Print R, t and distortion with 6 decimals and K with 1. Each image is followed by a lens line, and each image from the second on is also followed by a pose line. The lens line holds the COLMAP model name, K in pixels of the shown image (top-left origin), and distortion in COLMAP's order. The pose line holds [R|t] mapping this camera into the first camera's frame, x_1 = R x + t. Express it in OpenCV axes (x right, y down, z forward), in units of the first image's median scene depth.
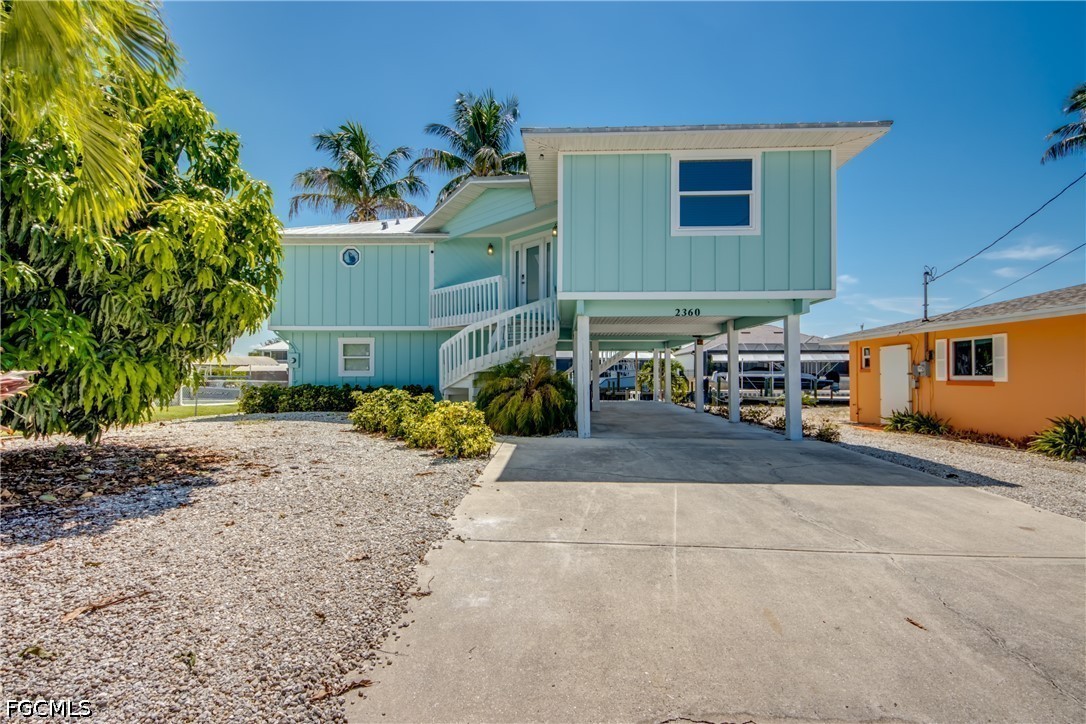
lens RADIAL K [[547.6, 0, 543.0], [0, 547.6, 362.0], [0, 0, 1]] dist [-0.000333, -0.000039]
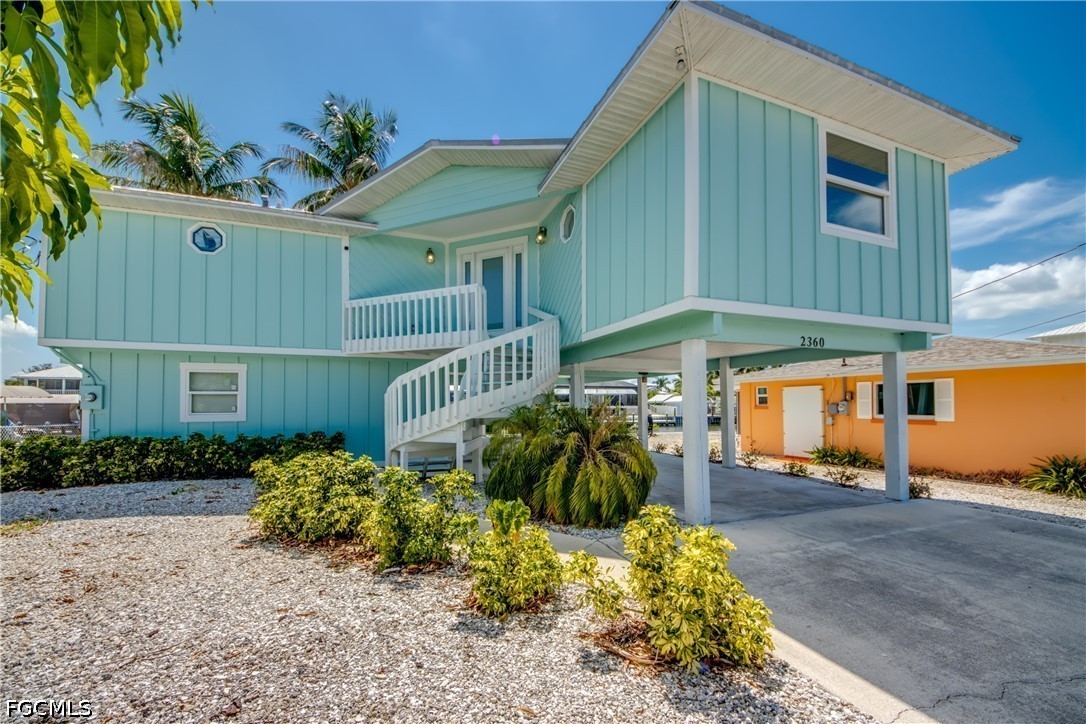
lens RADIAL K [[432.4, 0, 545.9], [0, 432.4, 393.3], [0, 0, 1]] dist [0.022412, -0.020872]
pose [[0.916639, 0.007044, 0.399655, -0.189486], [-0.006995, 0.999974, -0.001582, -0.010092], [-0.399656, -0.001345, 0.916664, 0.367553]]
